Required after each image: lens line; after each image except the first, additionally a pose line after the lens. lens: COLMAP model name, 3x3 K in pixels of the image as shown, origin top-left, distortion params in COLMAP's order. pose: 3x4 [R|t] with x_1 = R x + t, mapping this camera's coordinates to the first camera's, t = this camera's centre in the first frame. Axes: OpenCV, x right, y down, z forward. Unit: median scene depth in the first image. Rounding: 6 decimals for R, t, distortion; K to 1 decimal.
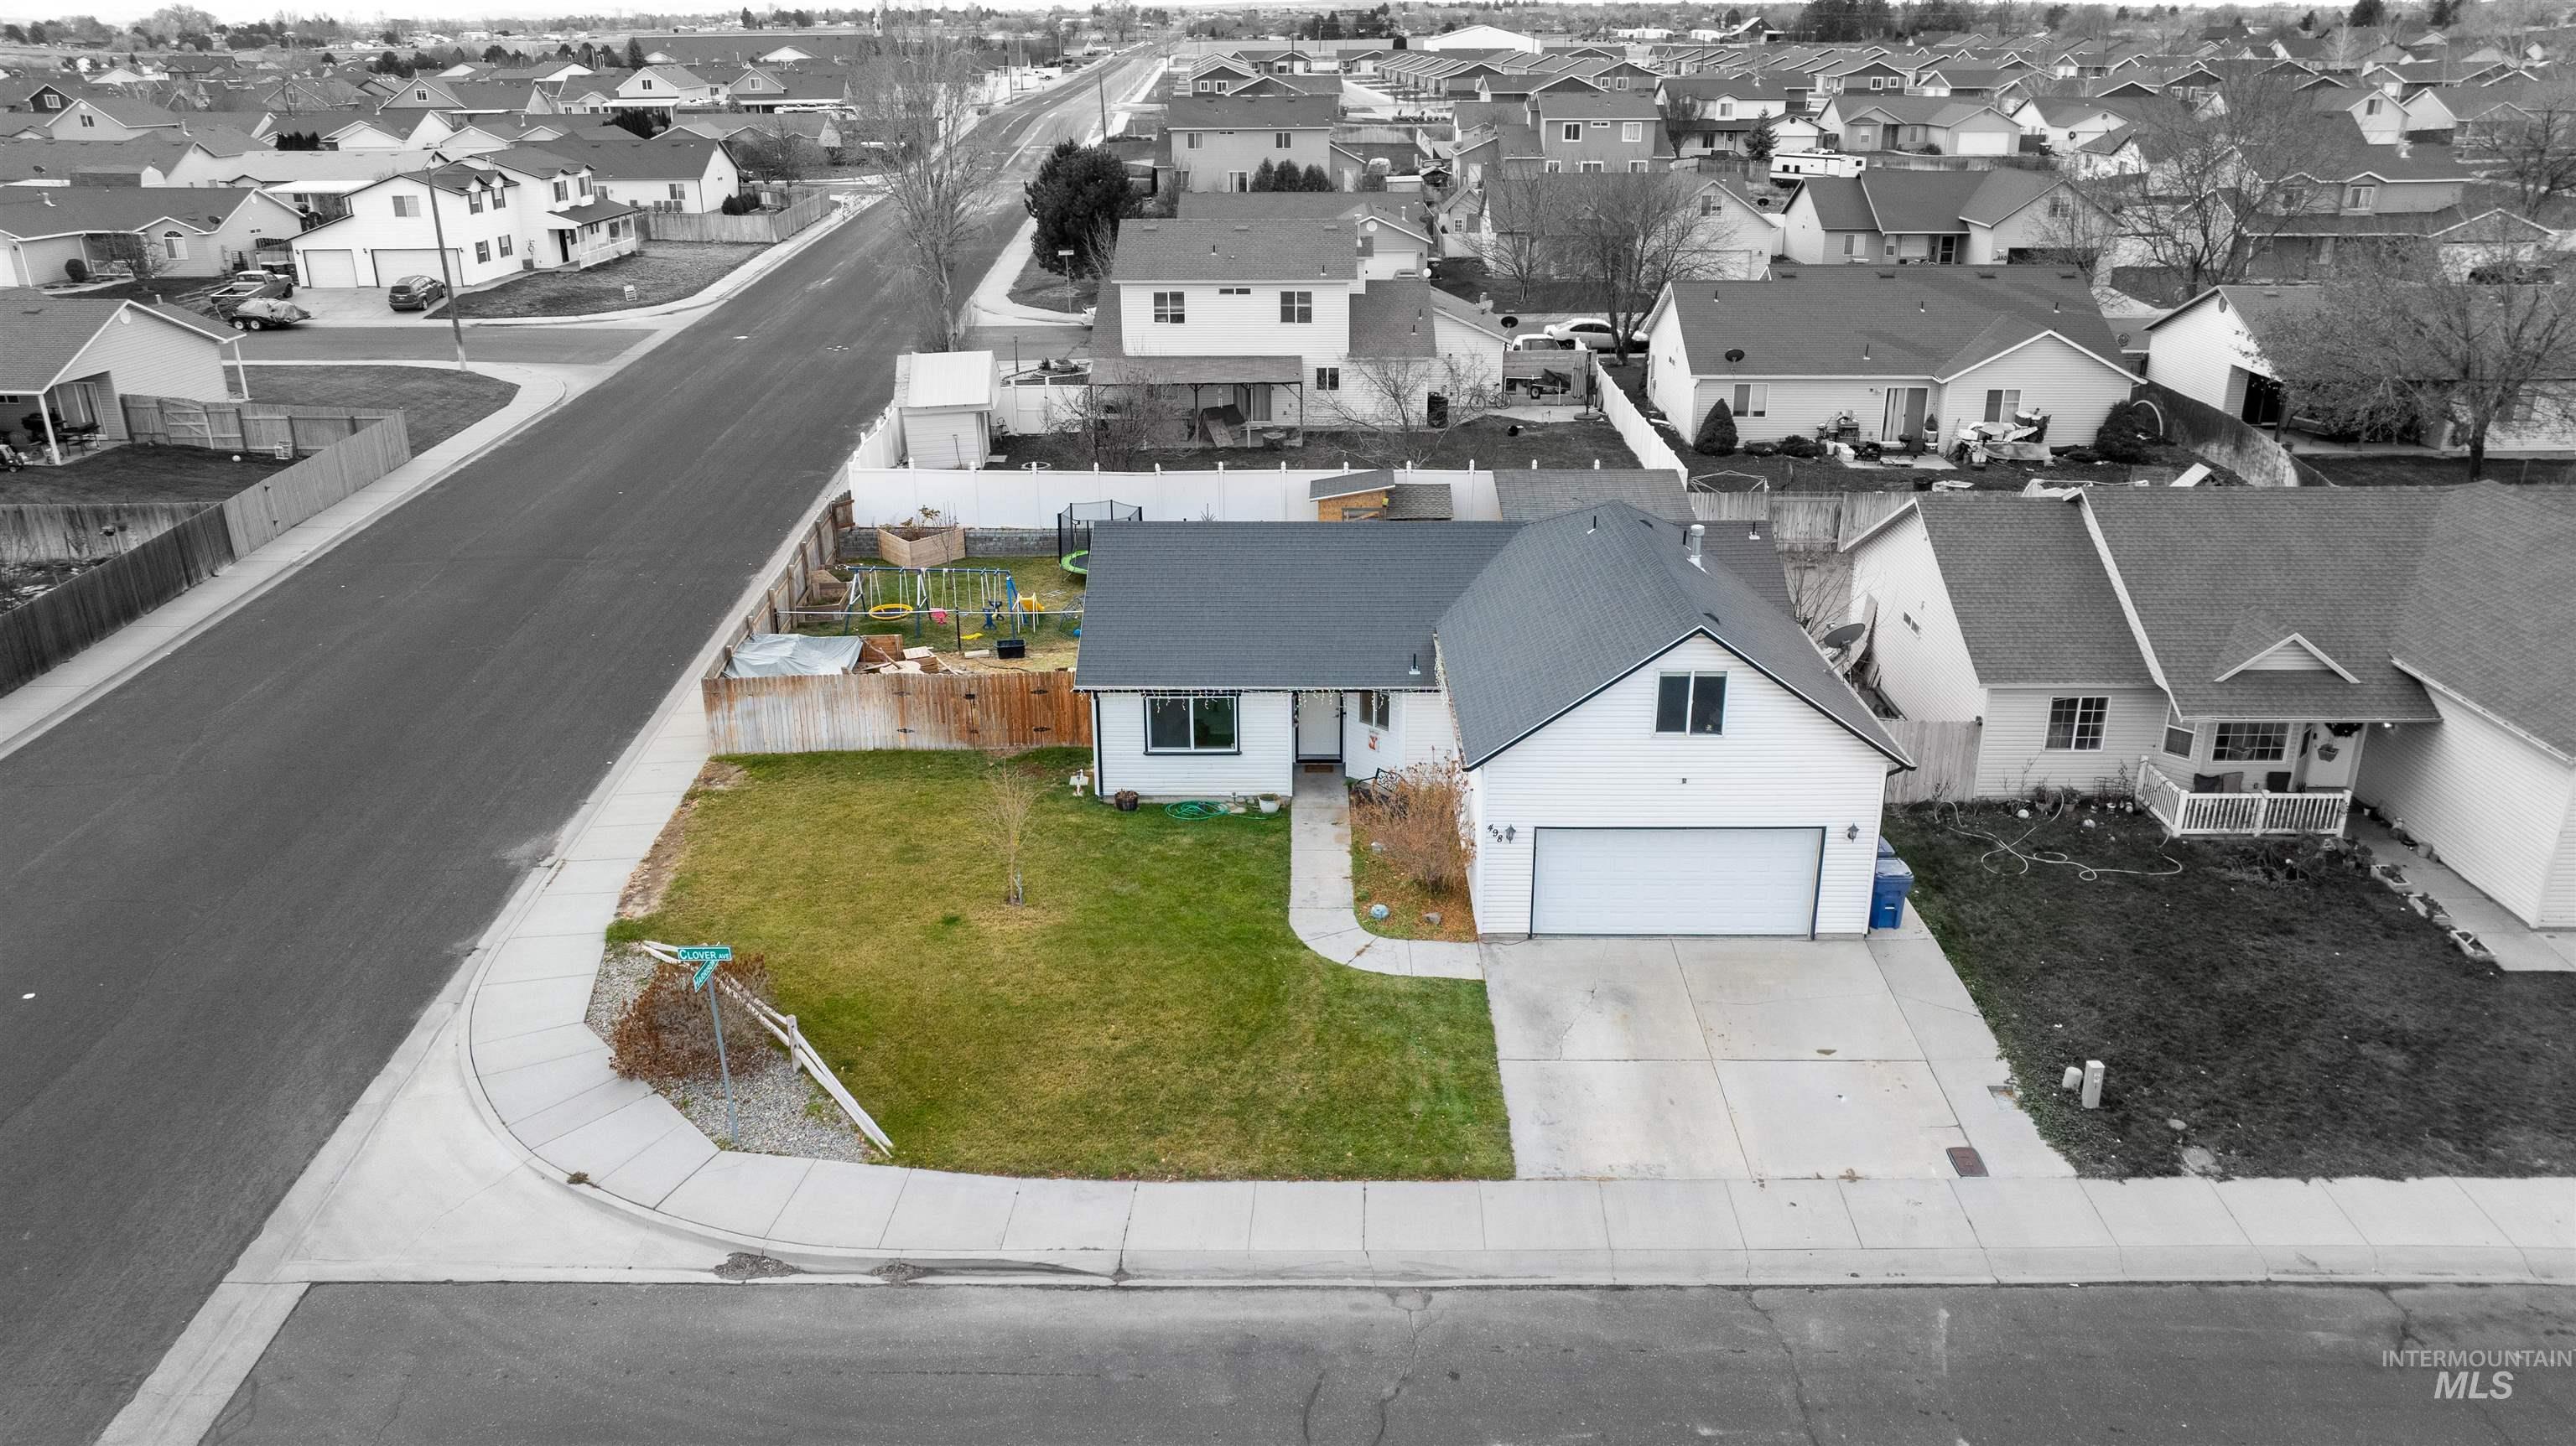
lens RADIAL K [[1818.5, 0, 1288.0], [0, 1818.5, 723.0], [0, 0, 1]] dist [0.024491, -0.120079]
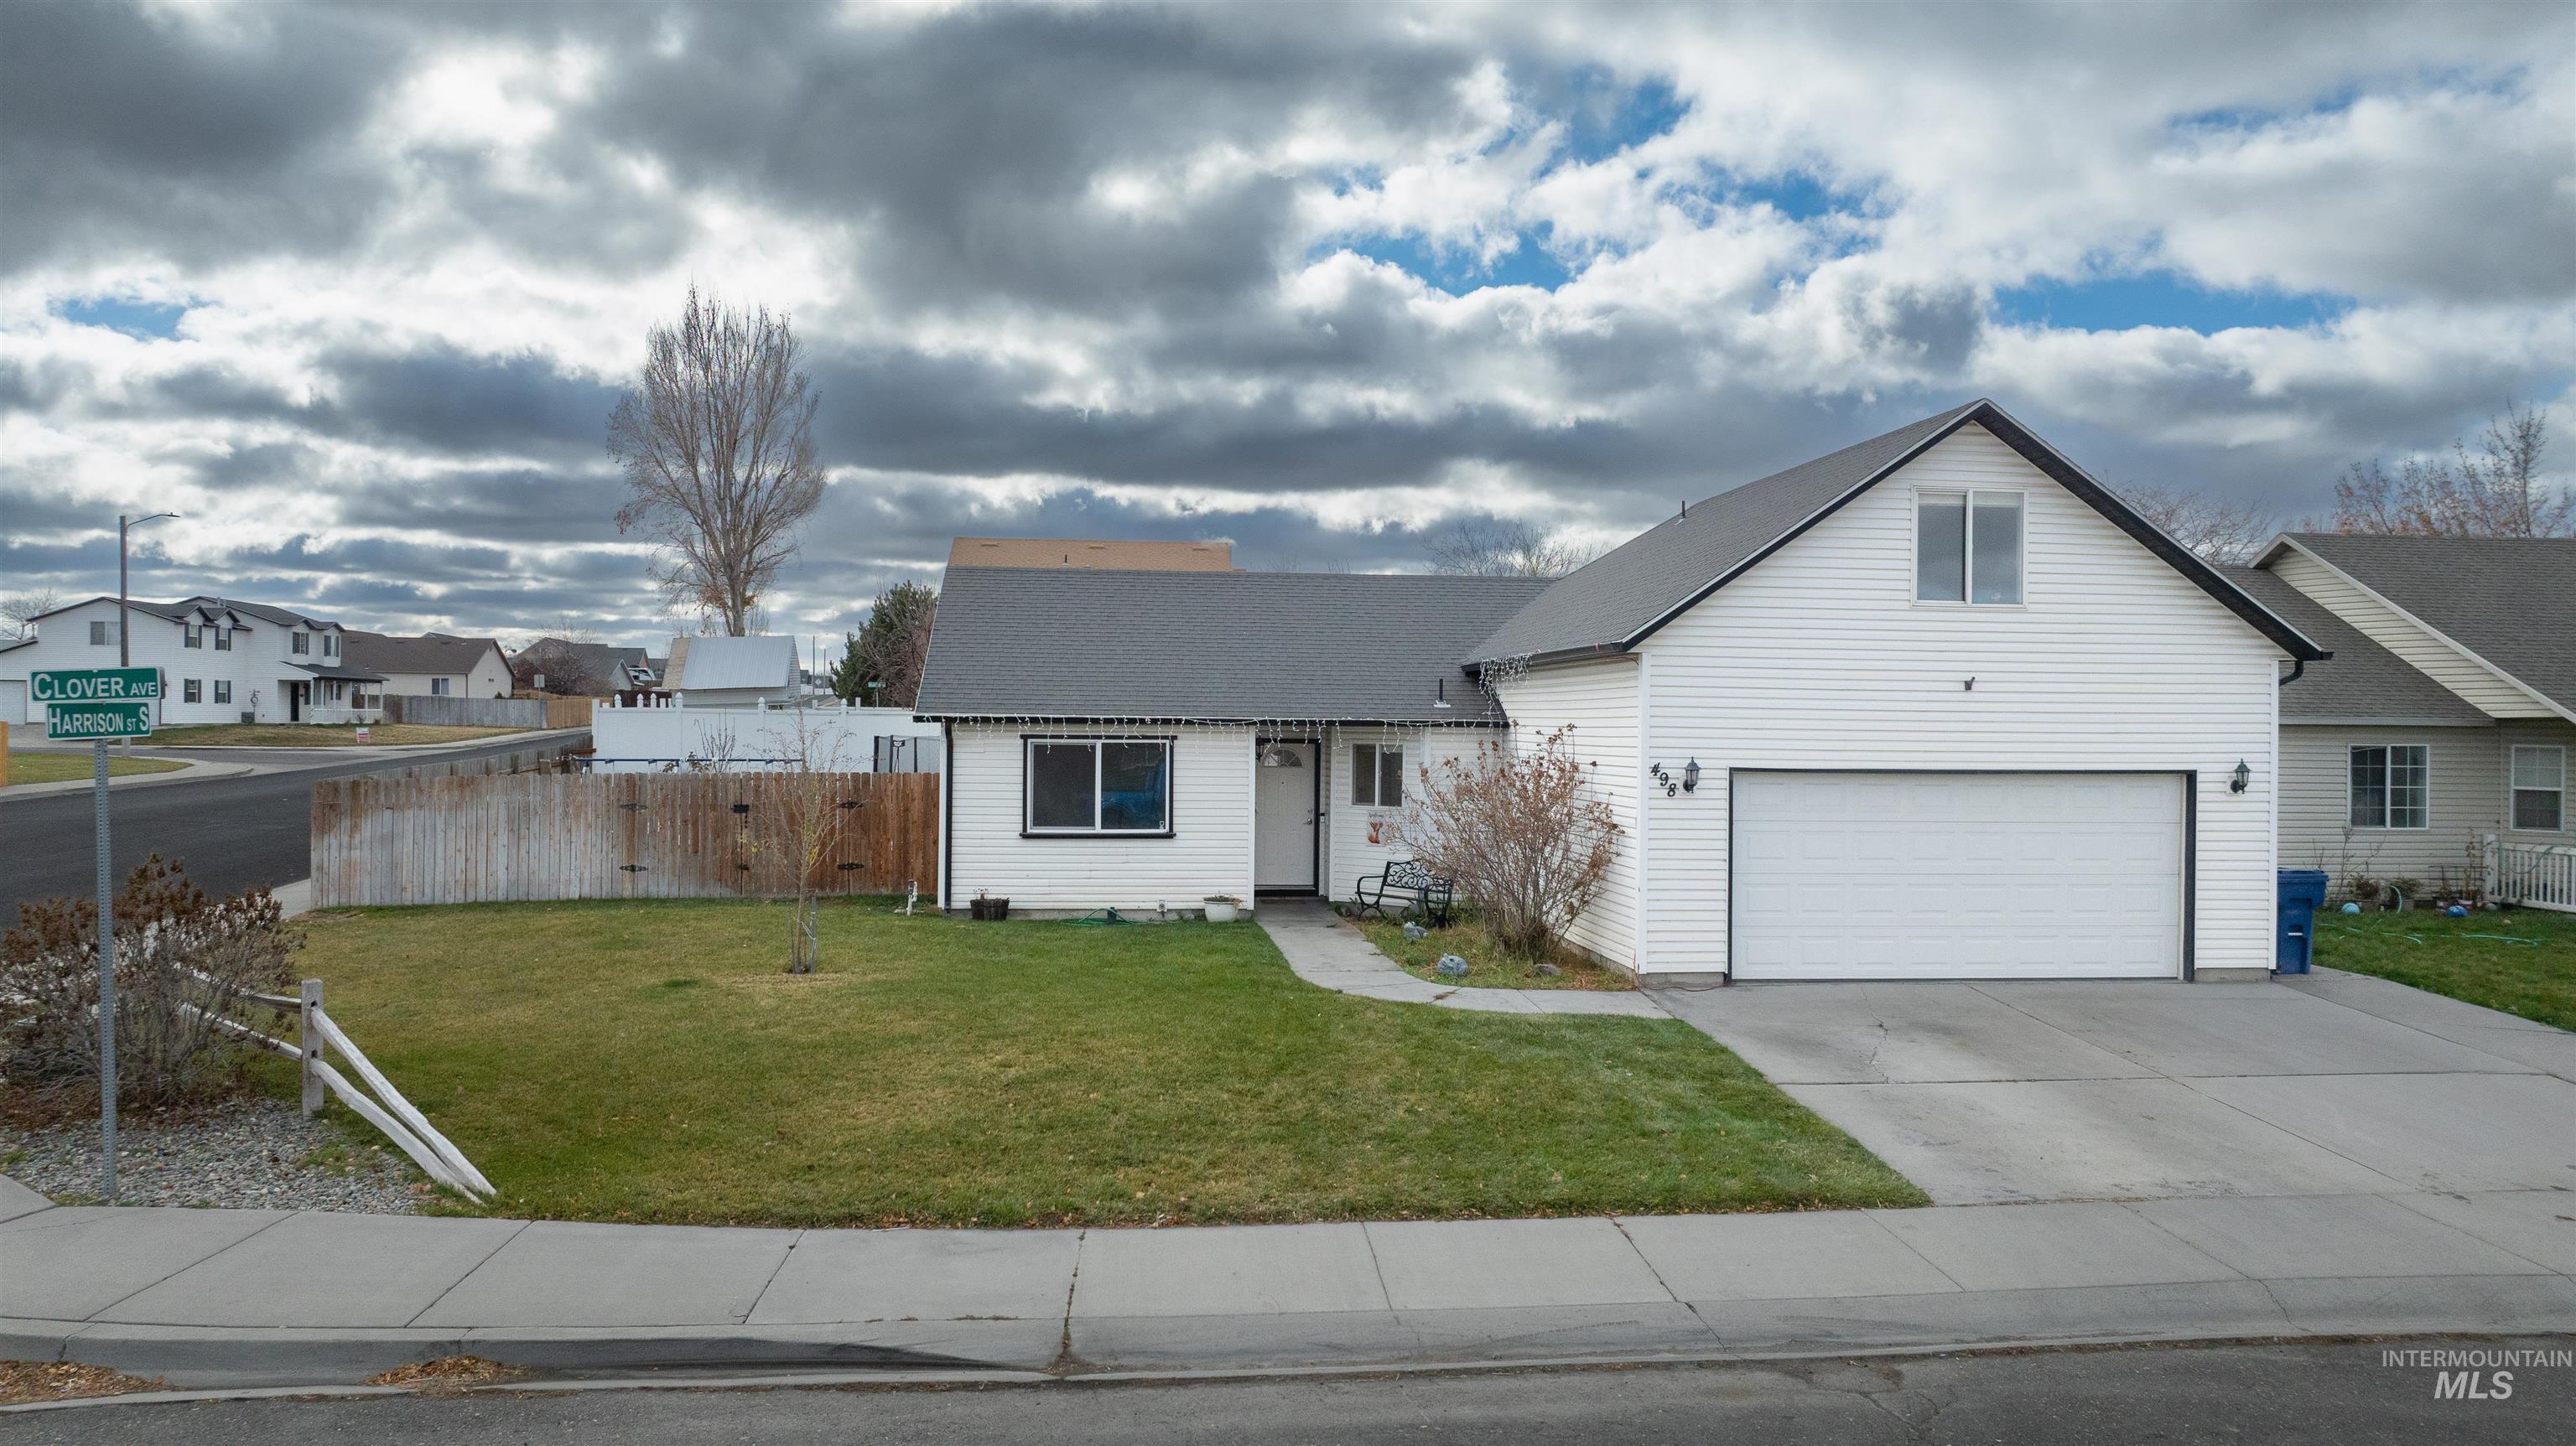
lens RADIAL K [[1818.8, 0, 1288.0], [0, 1818.8, 723.0], [0, 0, 1]] dist [-0.013806, -0.005139]
pose [[0.993334, 0.012965, 0.114539, -0.069968], [0.028261, 0.935936, -0.351033, 0.238156], [-0.111752, 0.351930, 0.929331, 0.459670]]
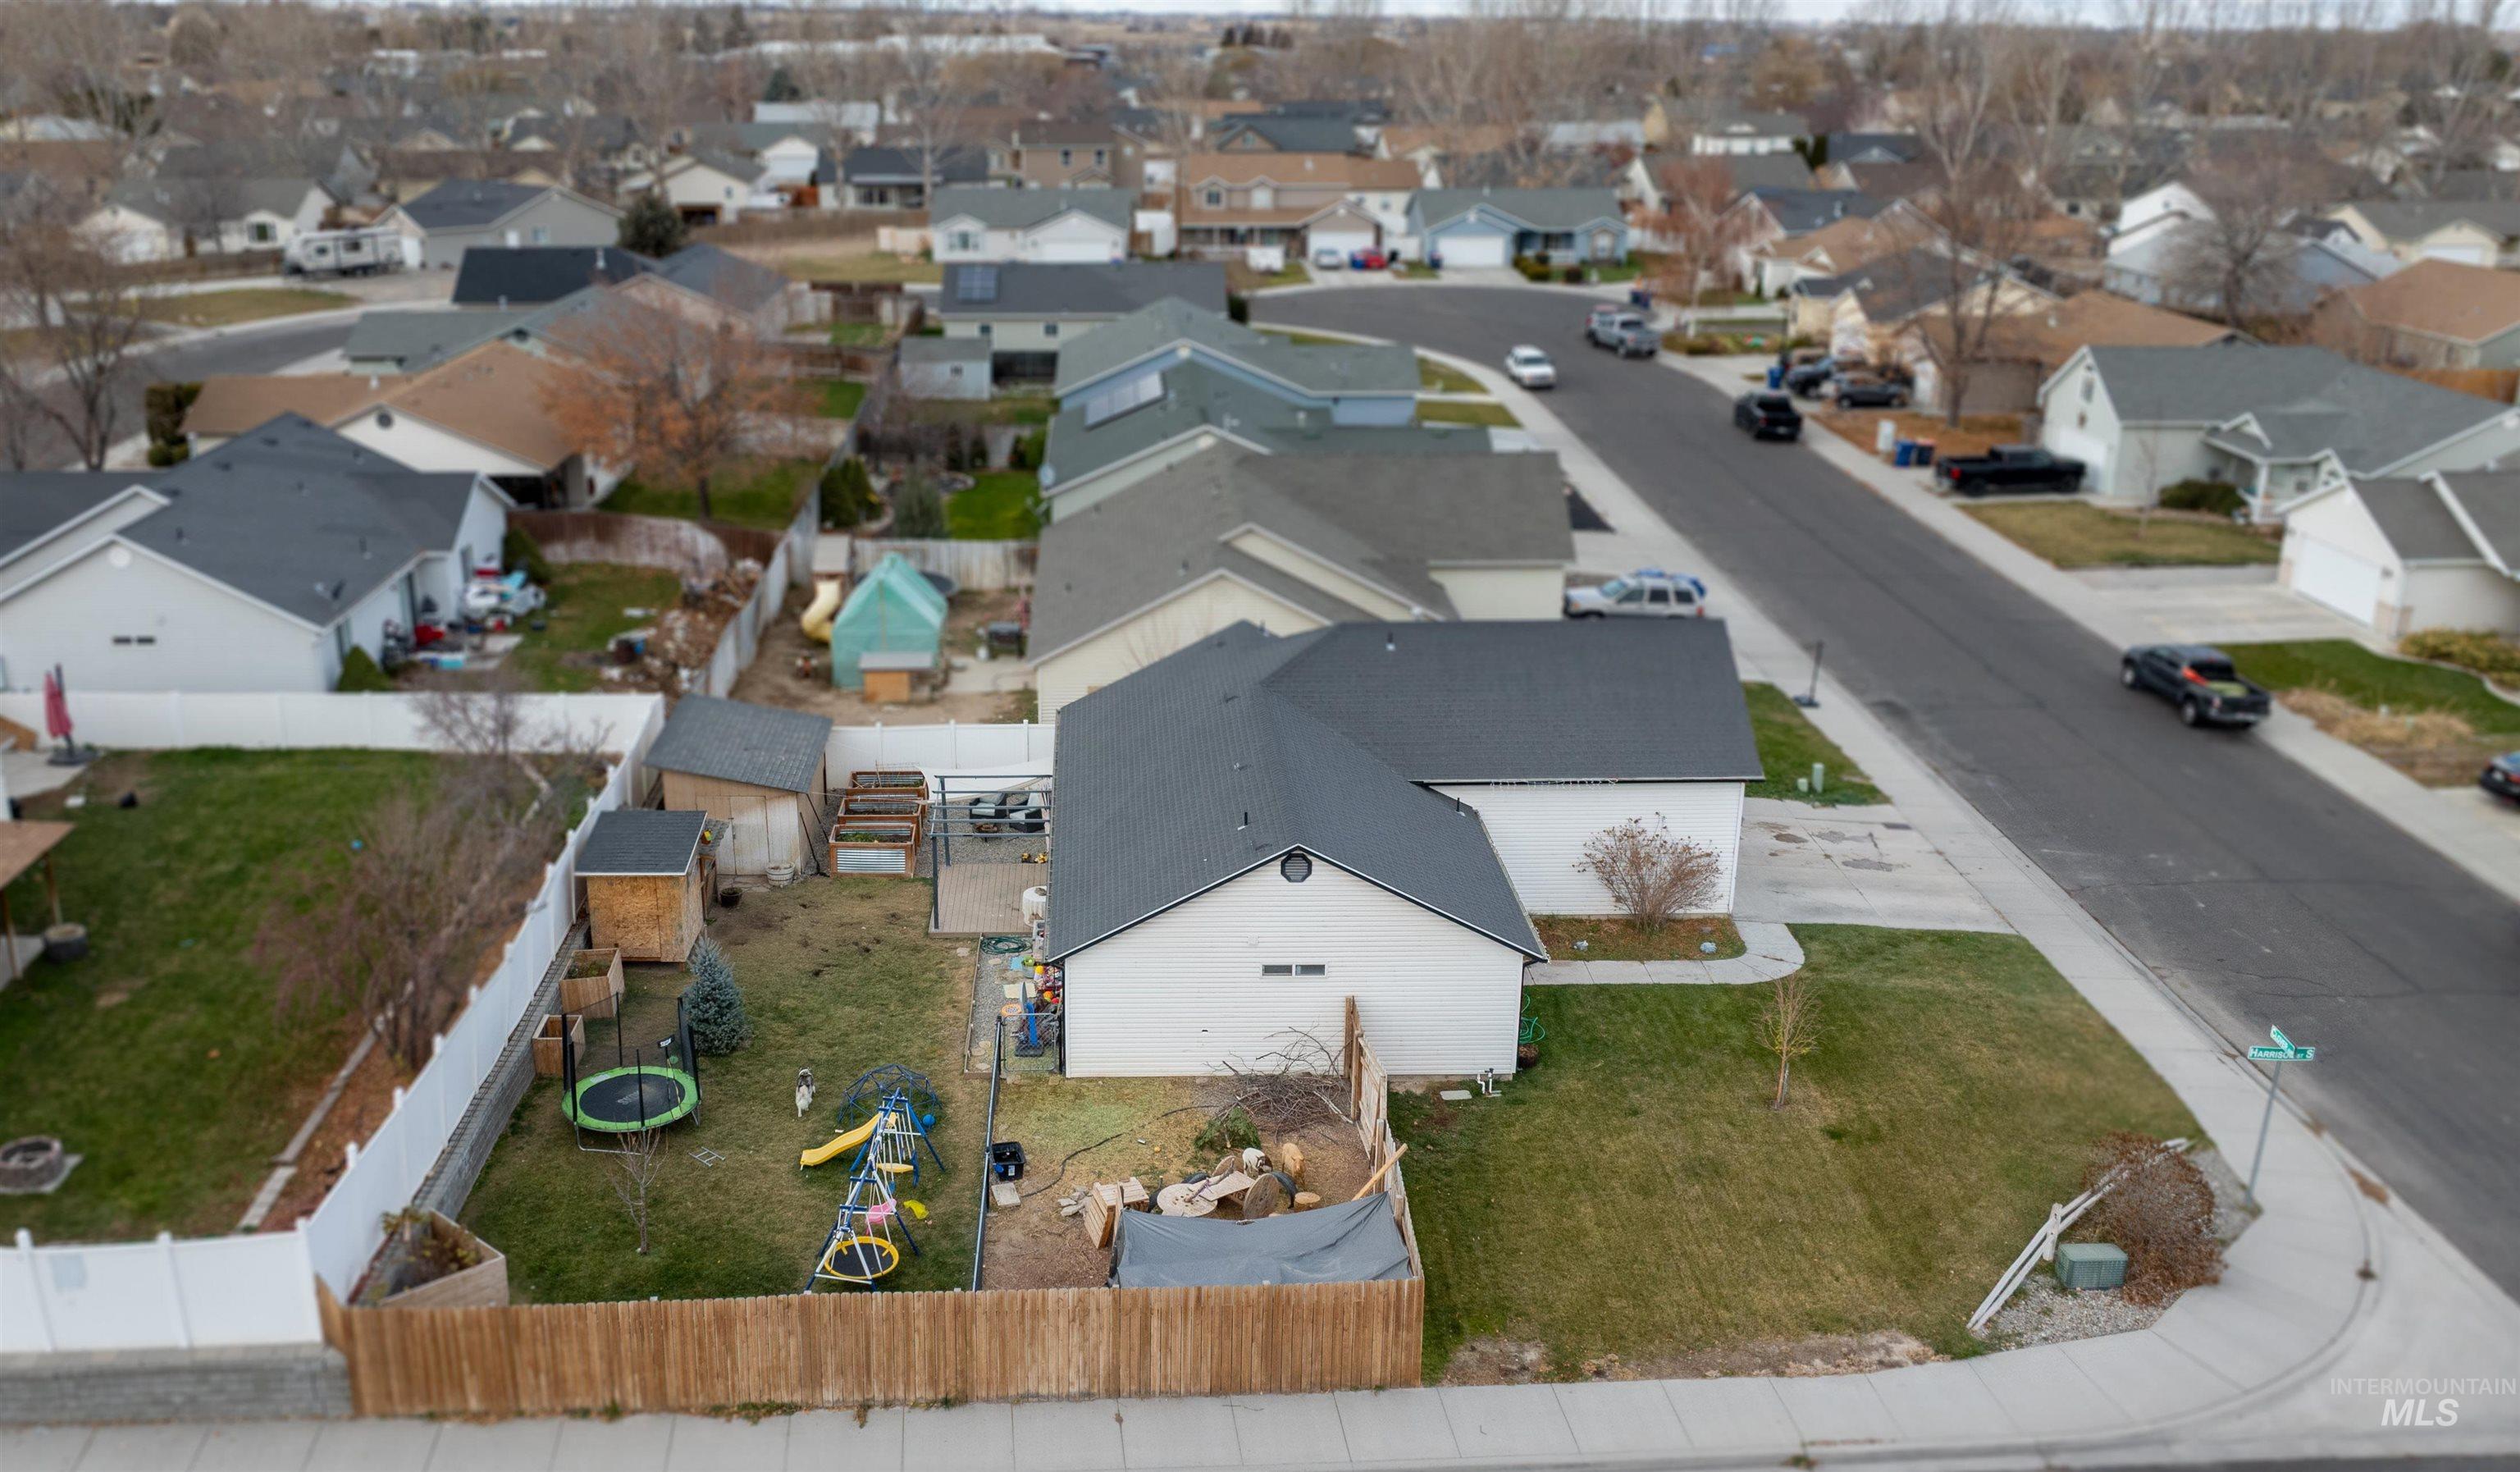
lens RADIAL K [[2152.3, 0, 1260.0], [0, 2152.3, 736.0], [0, 0, 1]] dist [0.003476, 0.002983]
pose [[-0.065728, -0.316367, 0.946357, -1.208952], [0.346694, 0.882082, 0.318959, -0.561884], [-0.935672, 0.349061, 0.051706, 1.180036]]
